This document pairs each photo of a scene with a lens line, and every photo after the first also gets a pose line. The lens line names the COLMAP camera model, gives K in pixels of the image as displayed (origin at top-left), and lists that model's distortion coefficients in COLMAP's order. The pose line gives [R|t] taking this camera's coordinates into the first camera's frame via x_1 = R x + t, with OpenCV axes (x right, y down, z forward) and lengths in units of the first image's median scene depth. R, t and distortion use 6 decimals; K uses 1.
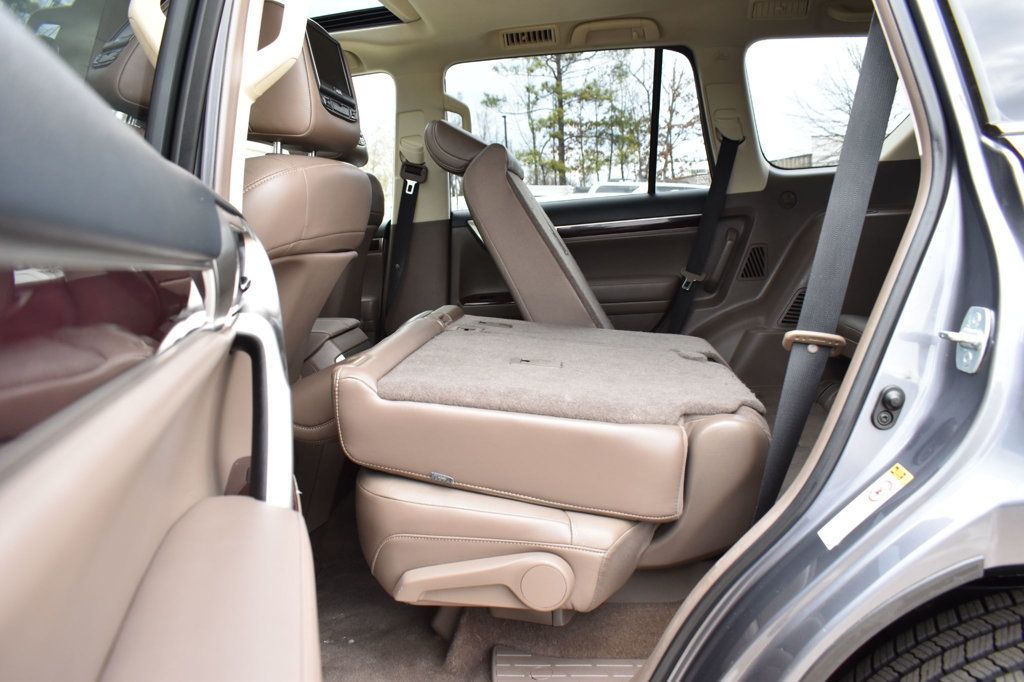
lens RADIAL K [[796.2, 0, 521.1], [0, 796.2, 308.9], [0, 0, 1]] dist [-0.101921, 0.018838]
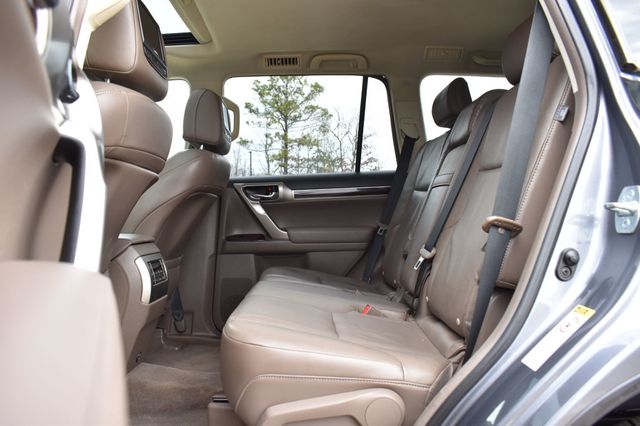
lens RADIAL K [[497.6, 0, 324.4], [0, 497.6, 200.4], [0, 0, 1]] dist [-0.101921, 0.018838]
pose [[0.990289, 0.045879, 0.131236, -0.028201], [-0.025546, 0.987956, -0.152614, 0.078149], [-0.136657, 0.147779, 0.979534, 0.111861]]
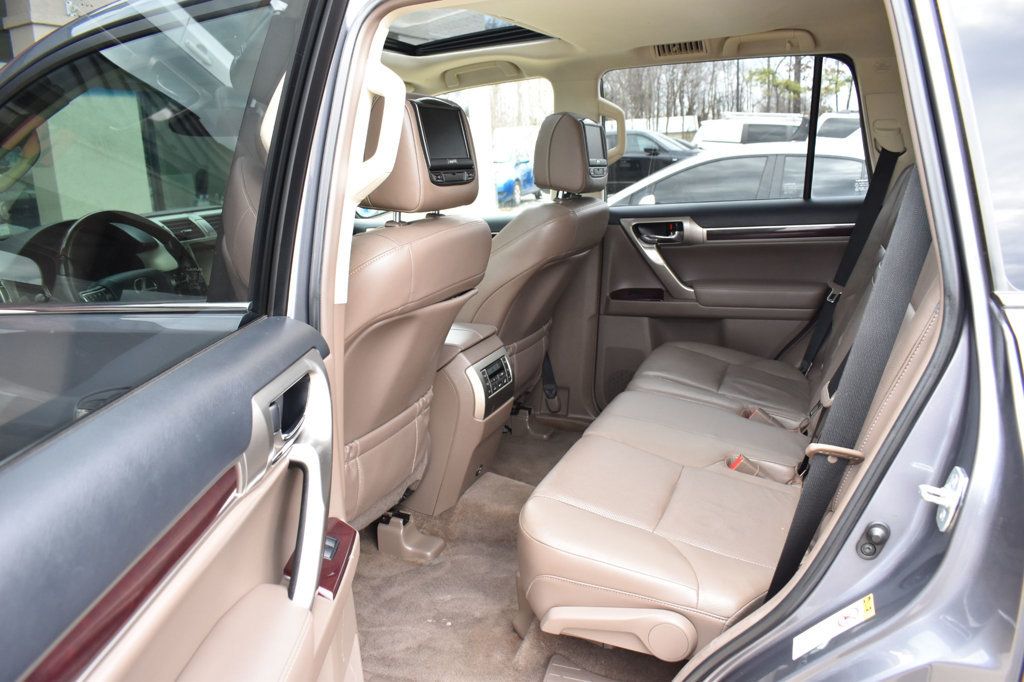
lens RADIAL K [[796.2, 0, 530.6], [0, 796.2, 318.7], [0, 0, 1]] dist [-0.101921, 0.018838]
pose [[0.964482, 0.071720, -0.254225, 0.132318], [-0.042791, 0.992144, 0.117557, -0.140932], [0.260659, -0.102503, 0.959974, -0.060147]]
